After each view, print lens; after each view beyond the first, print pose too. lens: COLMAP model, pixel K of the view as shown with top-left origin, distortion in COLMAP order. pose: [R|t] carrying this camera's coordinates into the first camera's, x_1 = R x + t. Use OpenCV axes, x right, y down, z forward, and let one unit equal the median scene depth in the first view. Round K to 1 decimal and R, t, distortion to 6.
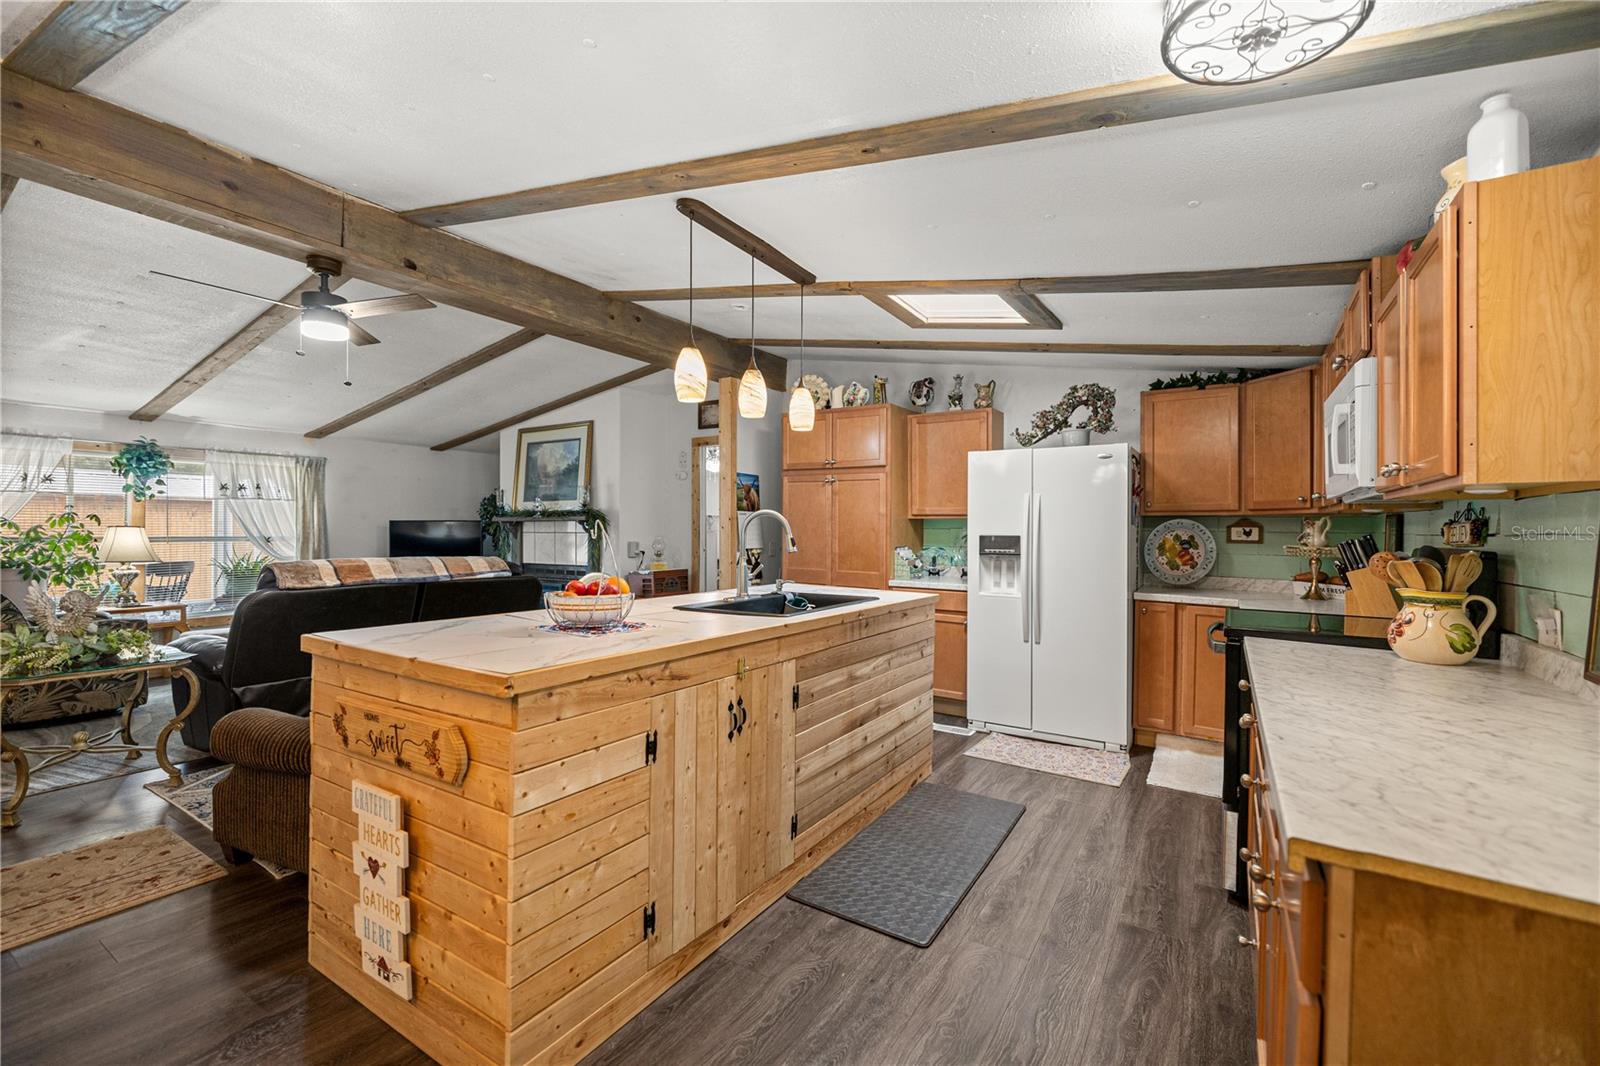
lens RADIAL K [[666.2, 0, 795.7], [0, 666.2, 529.8], [0, 0, 1]] dist [-0.000078, 0.000001]
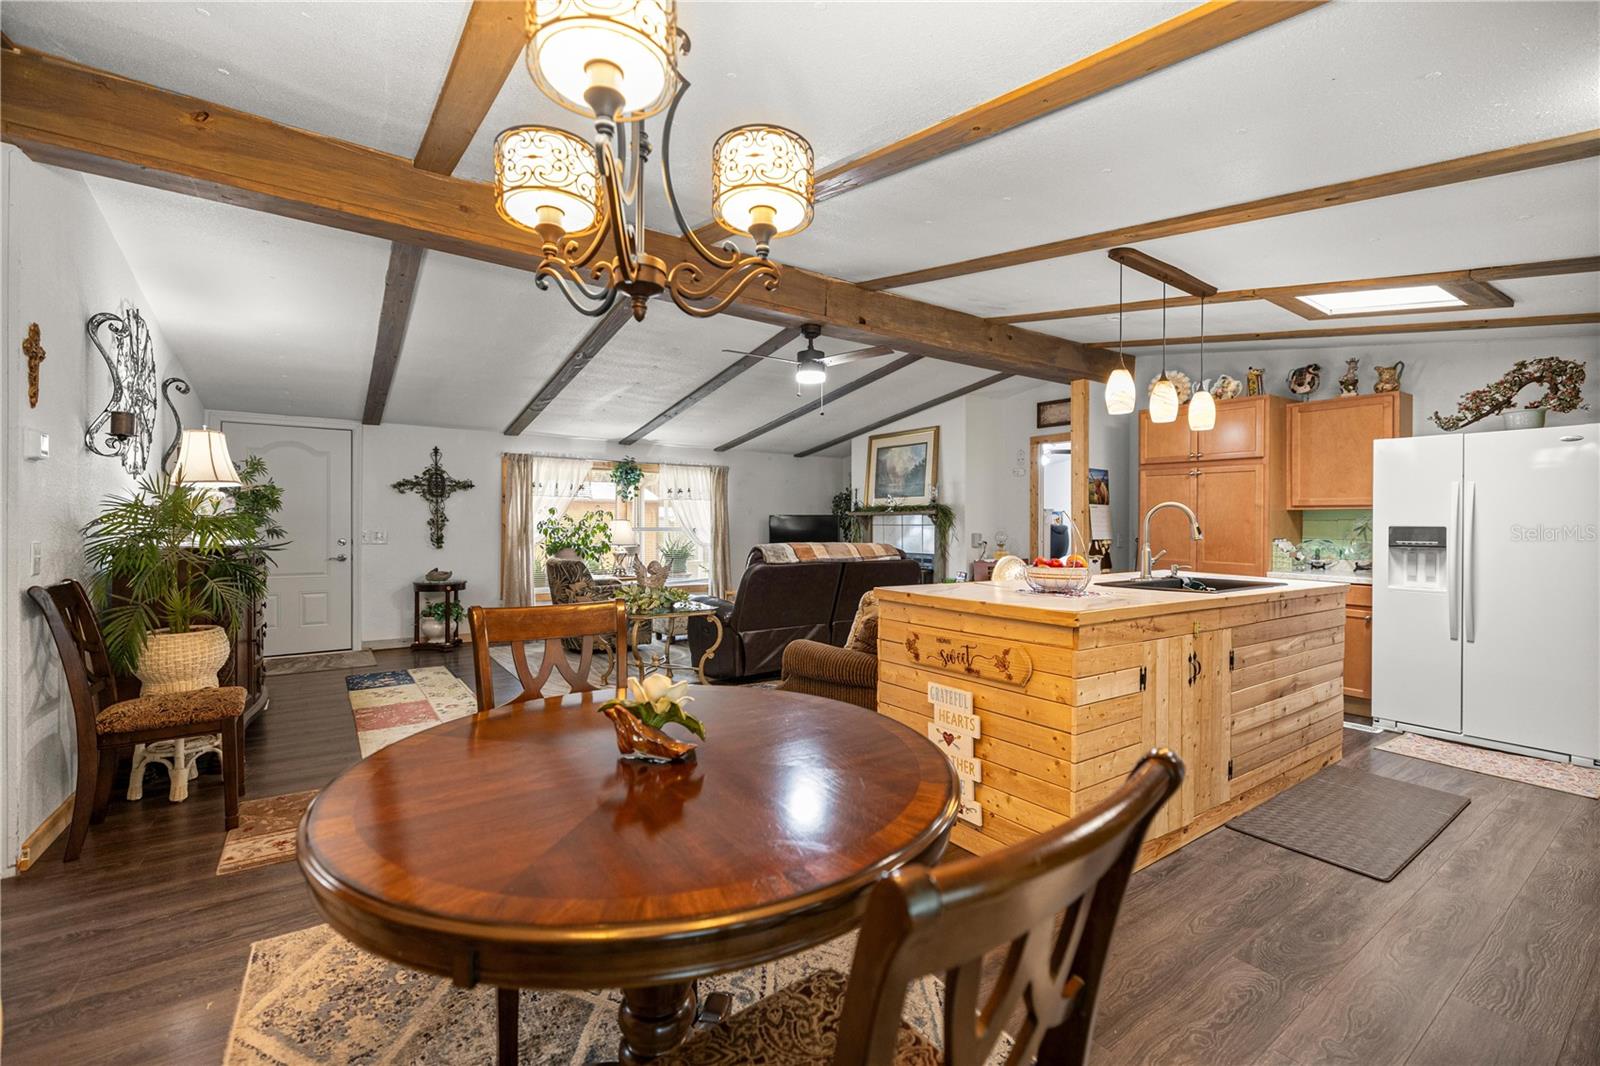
lens RADIAL K [[667.4, 0, 797.1], [0, 667.4, 525.9], [0, 0, 1]] dist [-0.000033, 0.000042]
pose [[0.924502, 0.001118, -0.381175, -0.146007], [-0.000648, 0.999999, 0.001361, 0.006740], [0.381176, -0.001012, 0.924502, -0.214365]]
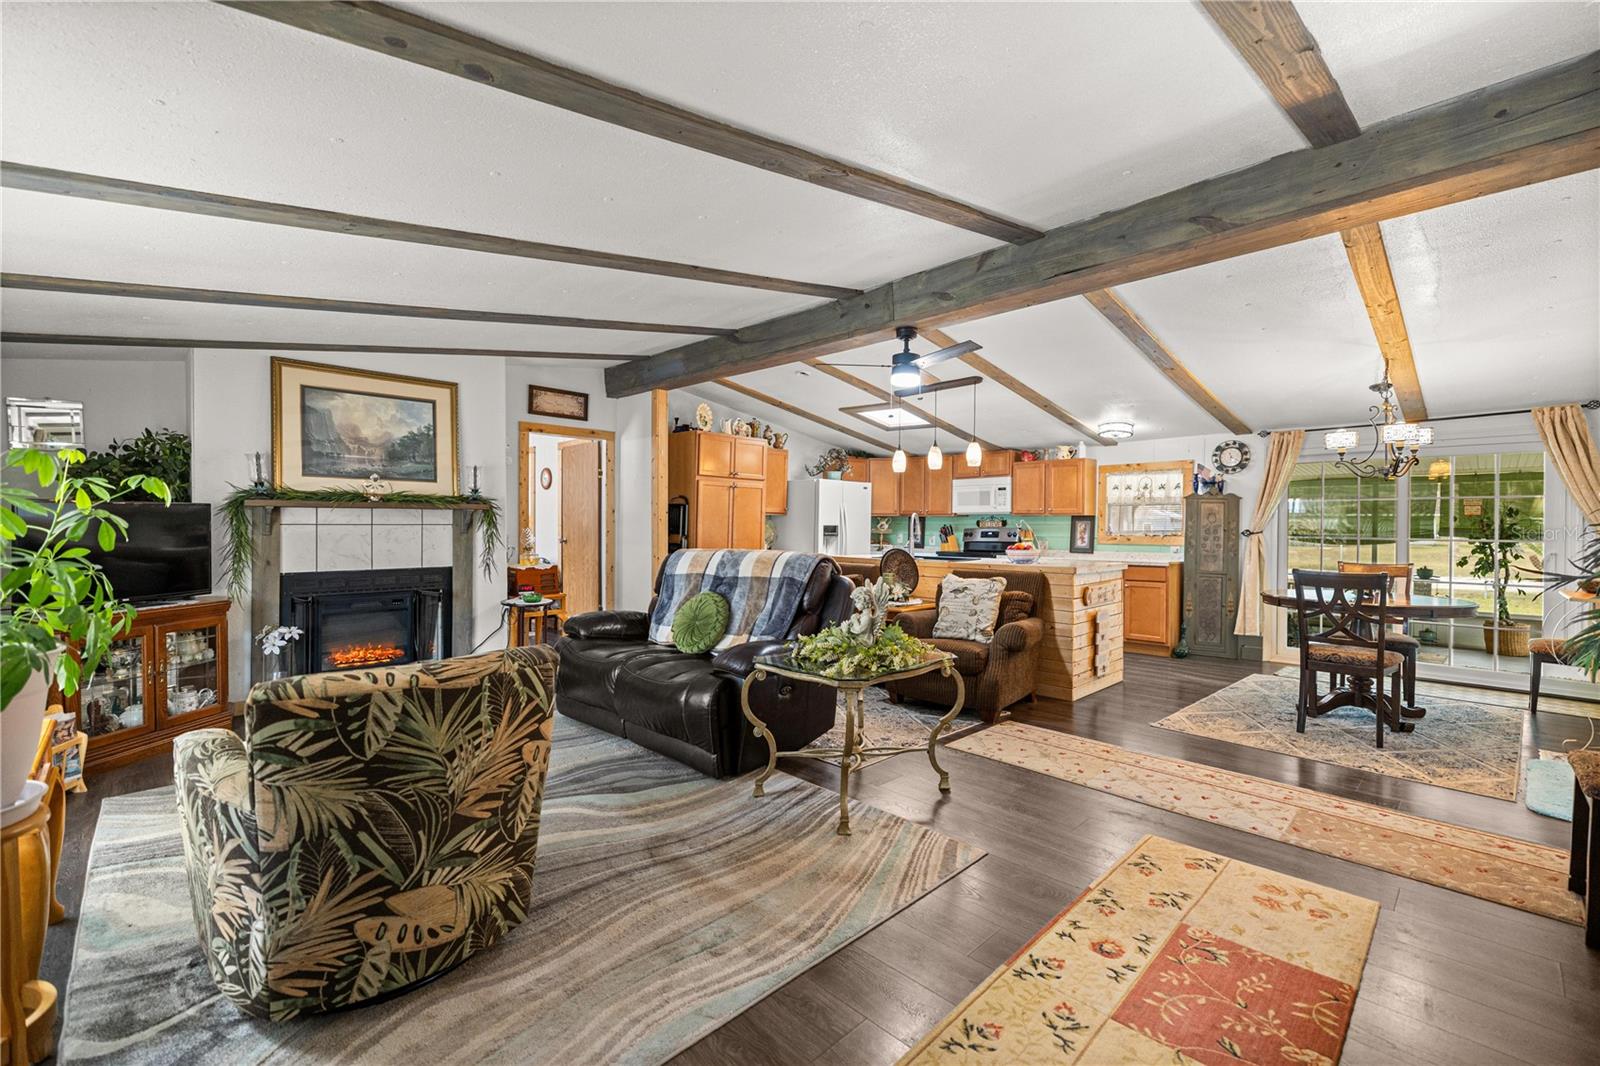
lens RADIAL K [[677.3, 0, 799.0], [0, 677.3, 528.8], [0, 0, 1]] dist [0.002941, -0.000003]
pose [[0.230211, -0.009562, 0.973094, -1.532882], [-0.006097, 0.999918, 0.011268, -0.003461], [-0.973122, -0.008527, 0.230134, 0.639518]]
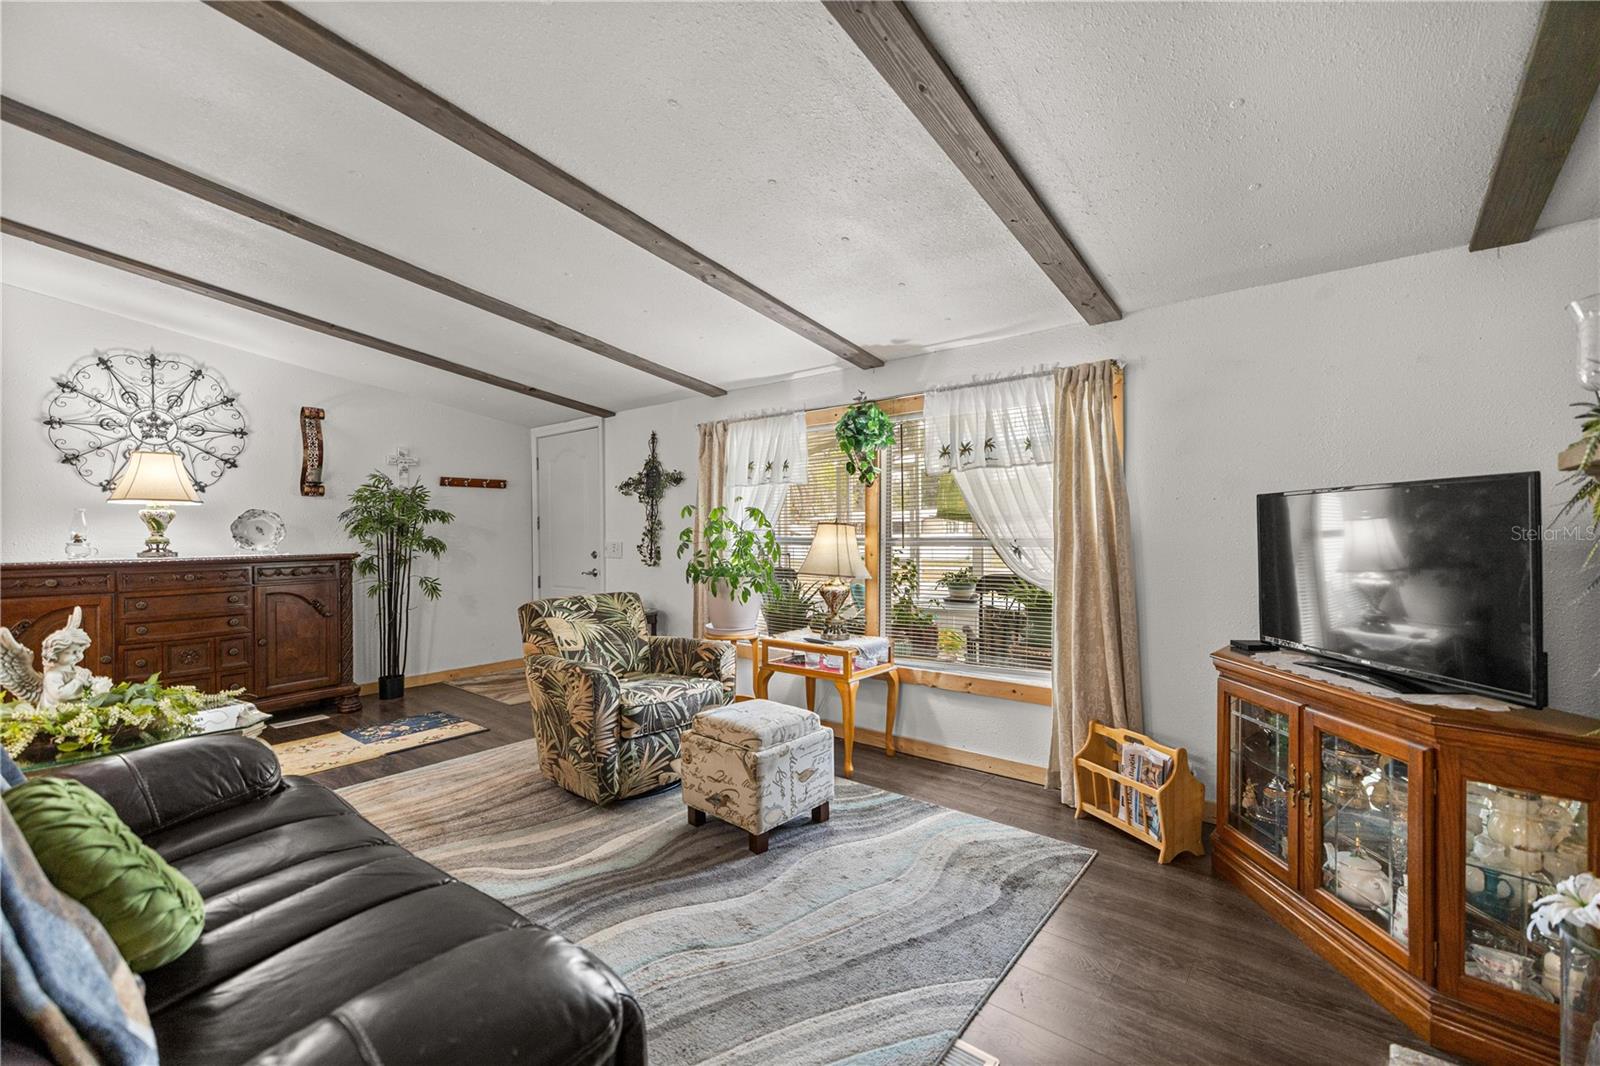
lens RADIAL K [[671.8, 0, 800.0], [0, 671.8, 533.0], [0, 0, 1]] dist [0.001548, 0.000115]
pose [[-0.114731, 0.003936, -0.993389, -0.381778], [0.011789, 0.999927, 0.002600, 0.003628], [0.993327, -0.011413, -0.114769, 1.321678]]
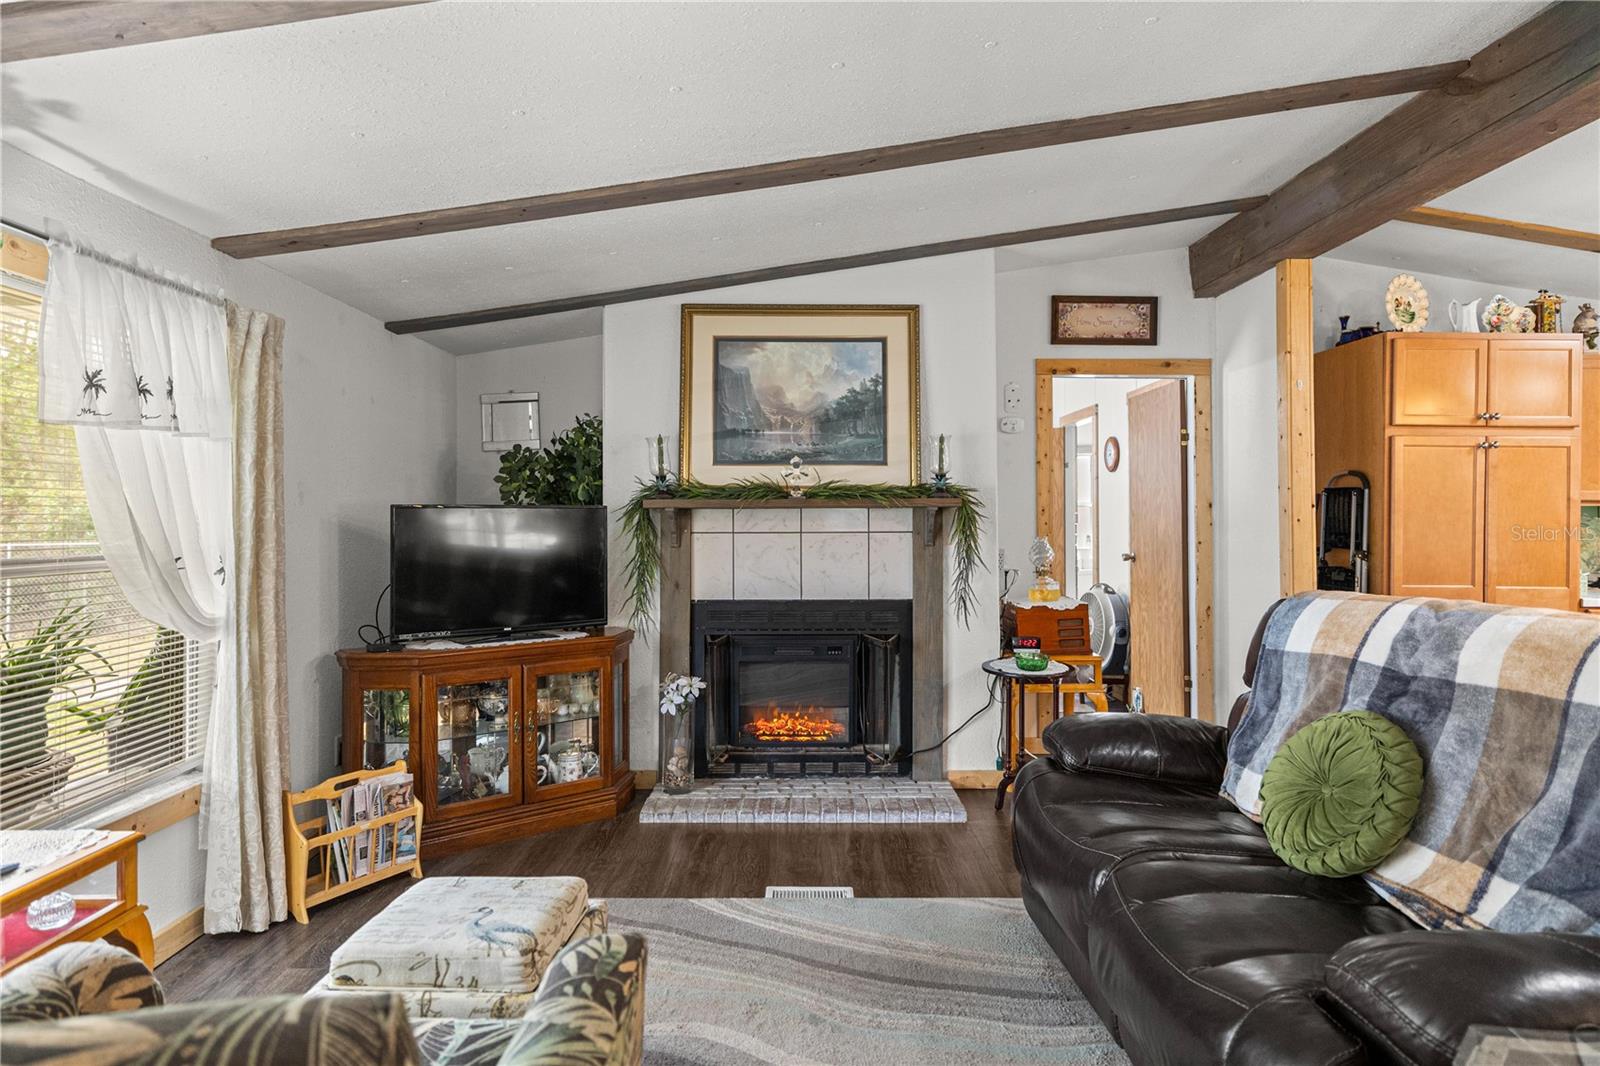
lens RADIAL K [[916.0, 0, 796.2], [0, 916.0, 508.5], [0, 0, 1]] dist [-0.000450, -0.000106]
pose [[0.844452, 0.003265, 0.535621, -1.144491], [0.003768, 0.999920, -0.012035, -0.007873], [-0.535618, 0.012181, 0.844373, 0.730742]]
